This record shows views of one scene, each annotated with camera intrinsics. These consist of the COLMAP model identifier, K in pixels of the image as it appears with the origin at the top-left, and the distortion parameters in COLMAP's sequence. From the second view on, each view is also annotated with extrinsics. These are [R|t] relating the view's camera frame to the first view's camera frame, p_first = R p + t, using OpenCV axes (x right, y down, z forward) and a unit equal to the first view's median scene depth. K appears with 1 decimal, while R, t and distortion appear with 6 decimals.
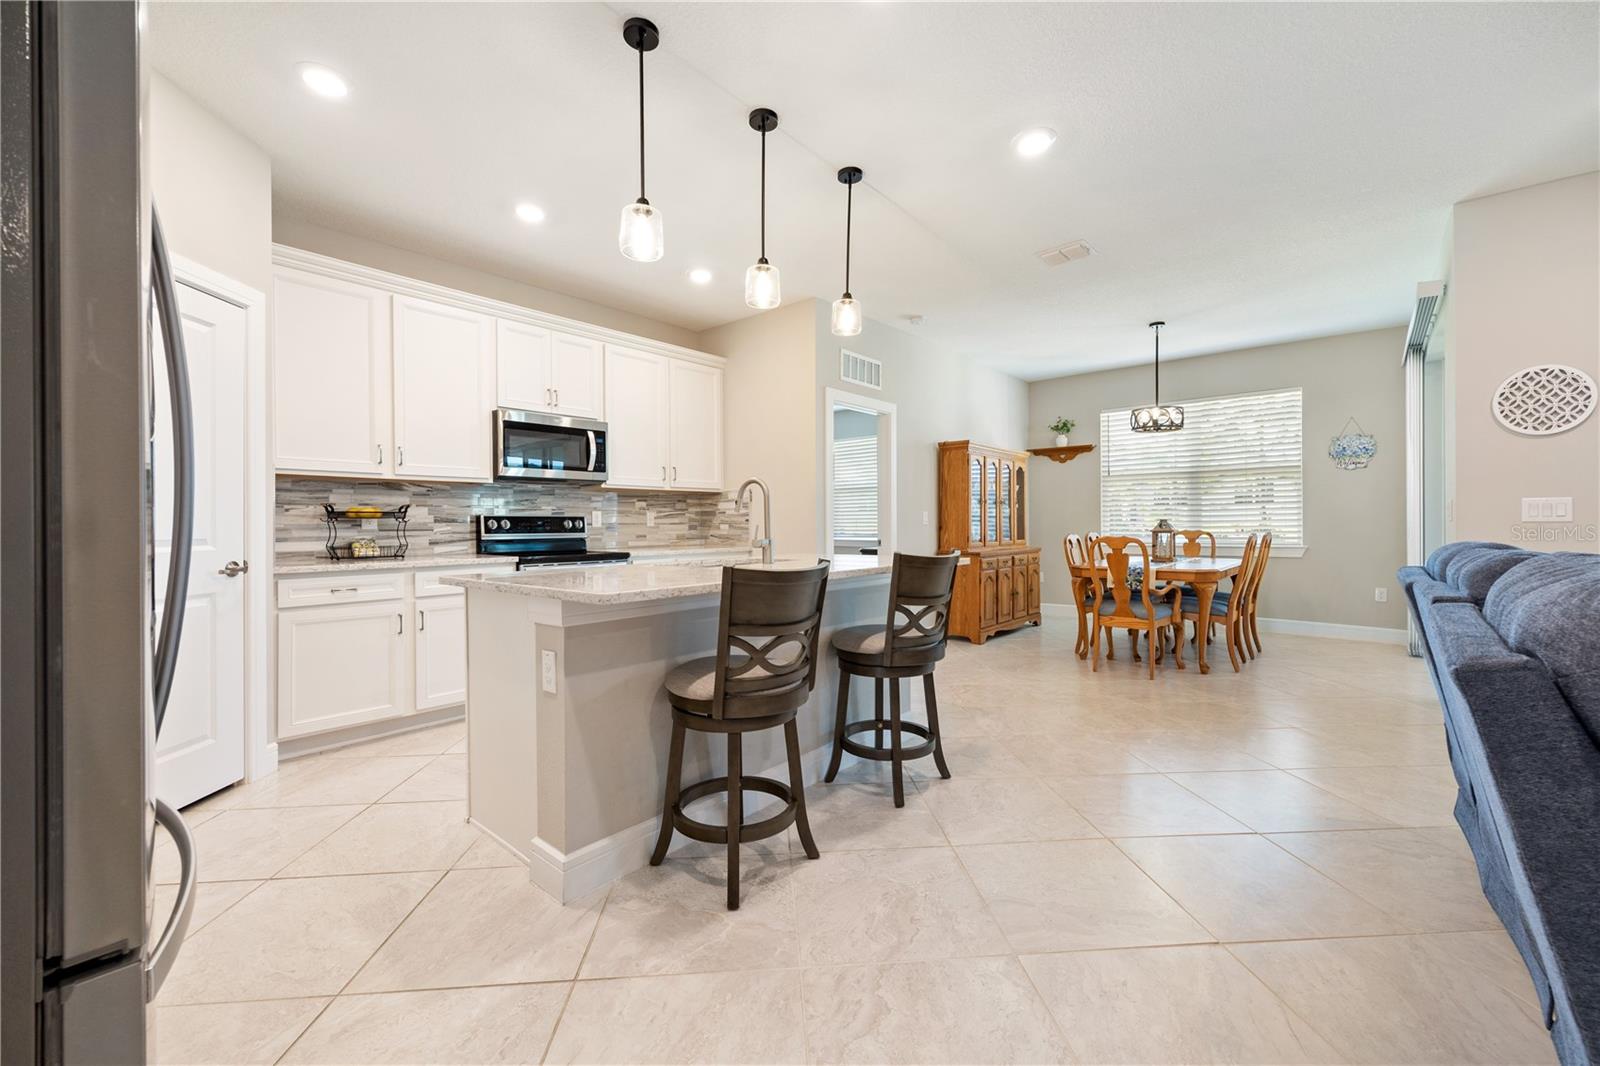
lens RADIAL K [[644.9, 0, 806.3], [0, 644.9, 525.1], [0, 0, 1]] dist [0.007172, -0.000097]
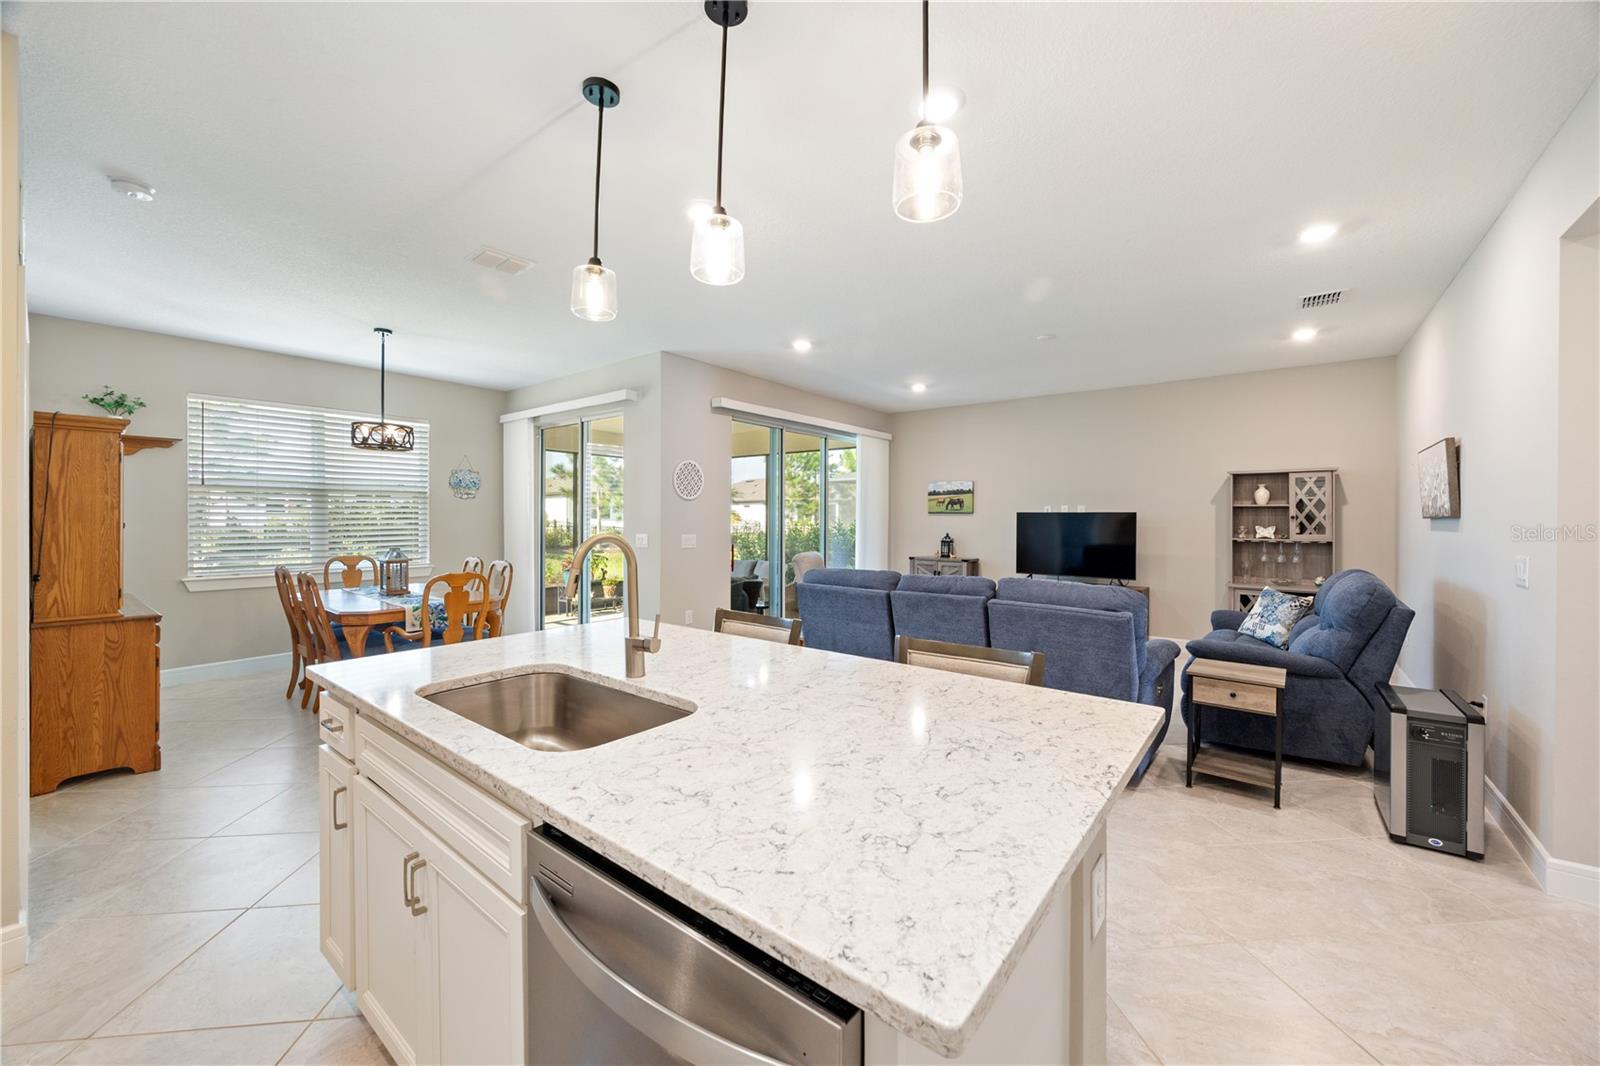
lens RADIAL K [[615.6, 0, 804.9], [0, 615.6, 523.0], [0, 0, 1]] dist [-0.000399, 0.000040]
pose [[-0.046497, 0.000092, 0.998918, -0.436733], [-0.000663, 1.000000, -0.000123, -0.056820], [-0.998918, -0.000668, -0.046497, 0.586378]]
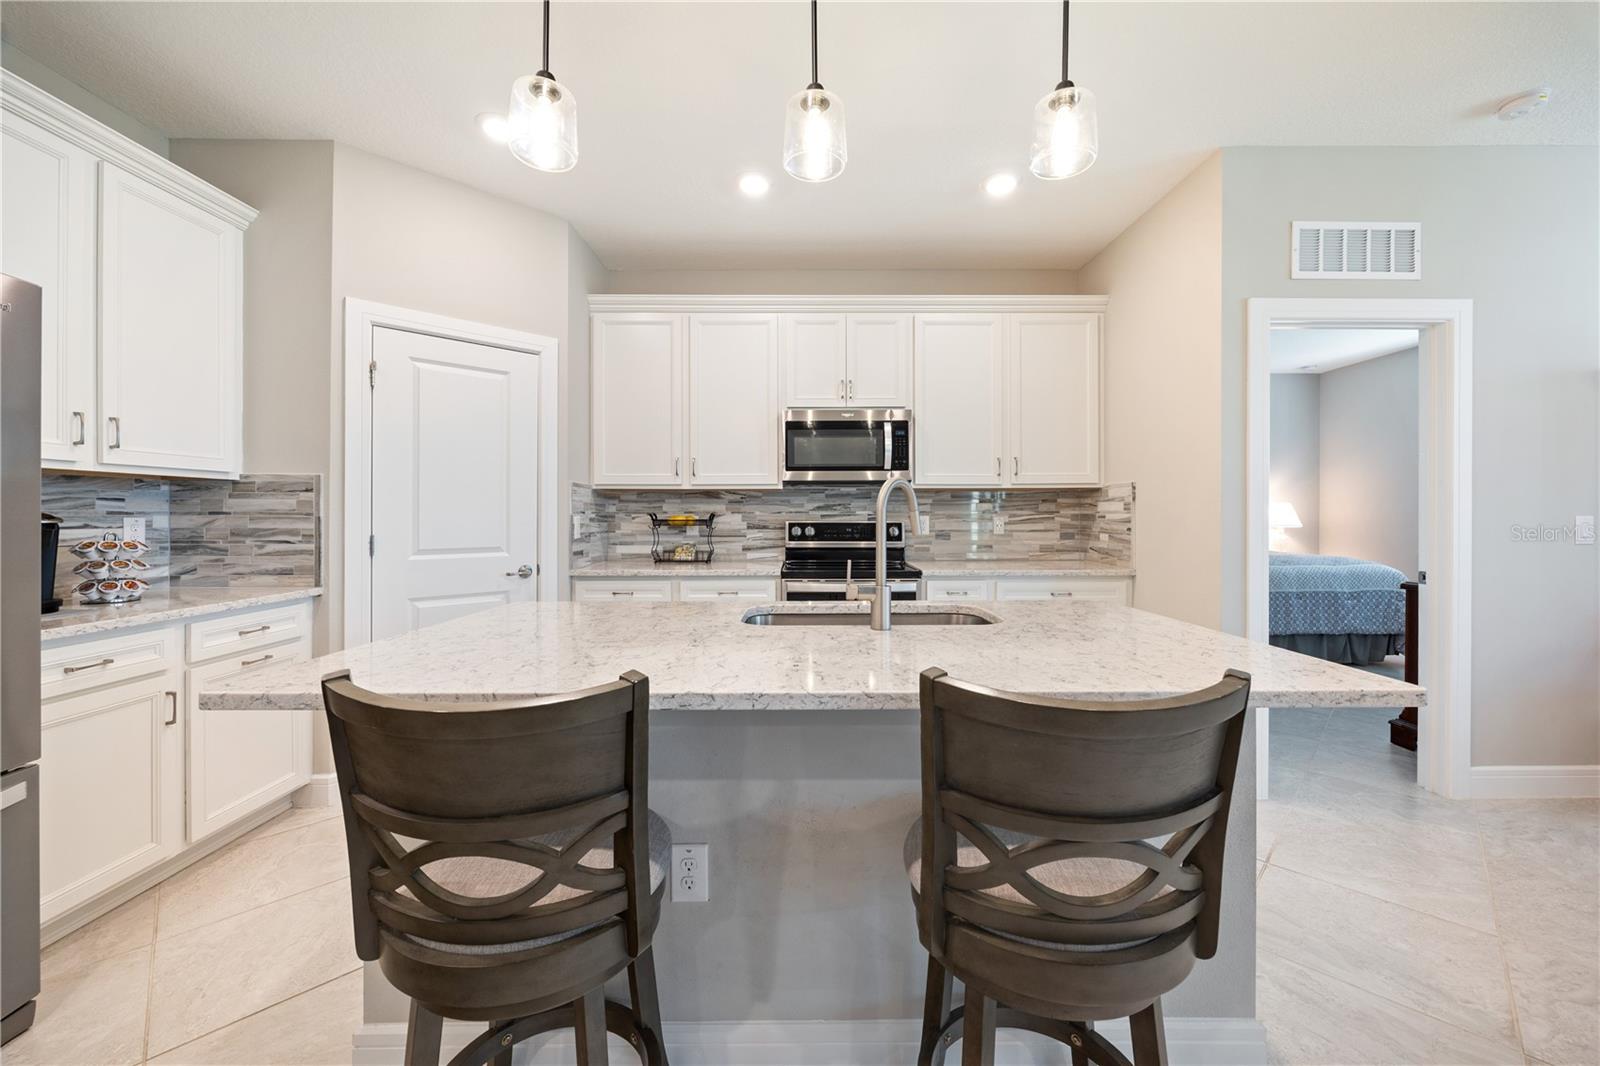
lens RADIAL K [[615.6, 0, 806.0], [0, 615.6, 514.3], [0, 0, 1]] dist [-0.003559, -0.000209]
pose [[0.658885, 0.005080, -0.752227, 0.203052], [-0.005167, 0.999984, 0.002227, -0.027802], [0.752226, 0.002419, 0.658900, 0.401248]]
